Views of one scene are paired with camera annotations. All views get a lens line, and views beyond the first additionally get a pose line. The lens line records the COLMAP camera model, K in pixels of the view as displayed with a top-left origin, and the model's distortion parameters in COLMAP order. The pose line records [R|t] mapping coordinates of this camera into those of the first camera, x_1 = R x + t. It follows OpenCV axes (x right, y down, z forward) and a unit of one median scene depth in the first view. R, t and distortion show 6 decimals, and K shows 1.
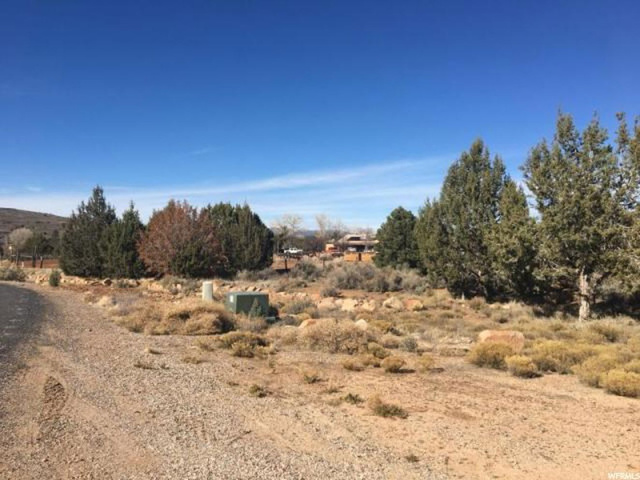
lens RADIAL K [[518.1, 0, 324.4], [0, 518.1, 239.8], [0, 0, 1]] dist [0.007264, -0.027838]
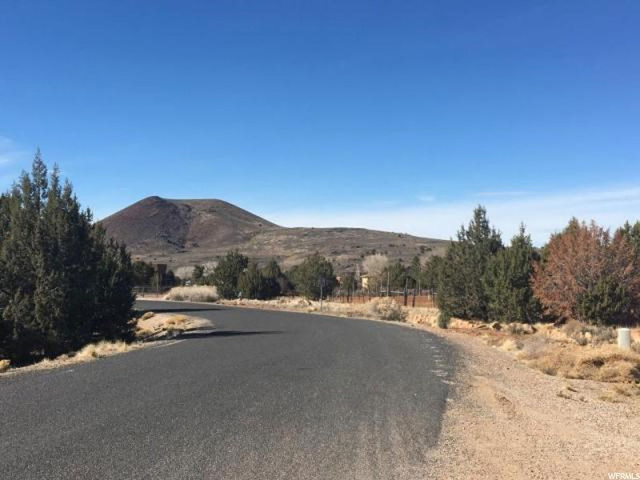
lens RADIAL K [[777.0, 0, 316.5], [0, 777.0, 235.2], [0, 0, 1]] dist [0.025915, 0.000000]
pose [[0.824360, -0.030645, -0.565236, 0.038612], [0.007208, 0.999021, -0.043650, -0.008943], [0.566020, 0.031909, 0.823774, -0.155019]]
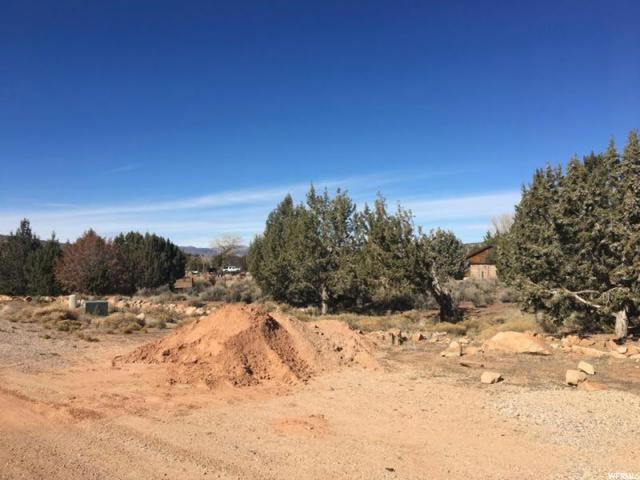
lens RADIAL K [[518.1, 0, 321.1], [0, 518.1, 236.7], [0, 0, 1]] dist [0.007264, -0.027838]
pose [[0.996956, -0.007062, 0.077641, 0.176017], [0.009994, 0.999249, -0.037440, -0.013416], [-0.077318, 0.038102, 0.996278, -0.278778]]
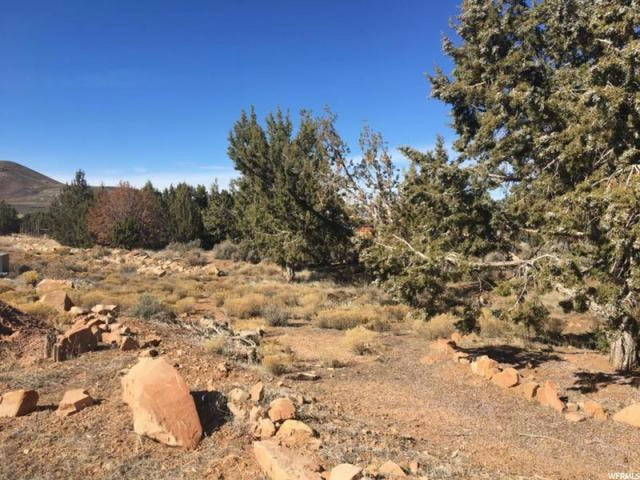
lens RADIAL K [[518.1, 0, 319.2], [0, 518.1, 240.8], [0, 0, 1]] dist [0.007264, -0.027838]
pose [[0.981948, 0.016323, -0.188448, 0.380316], [-0.008266, 0.999021, 0.043459, 0.001943], [0.188973, -0.041117, 0.981121, -0.068402]]
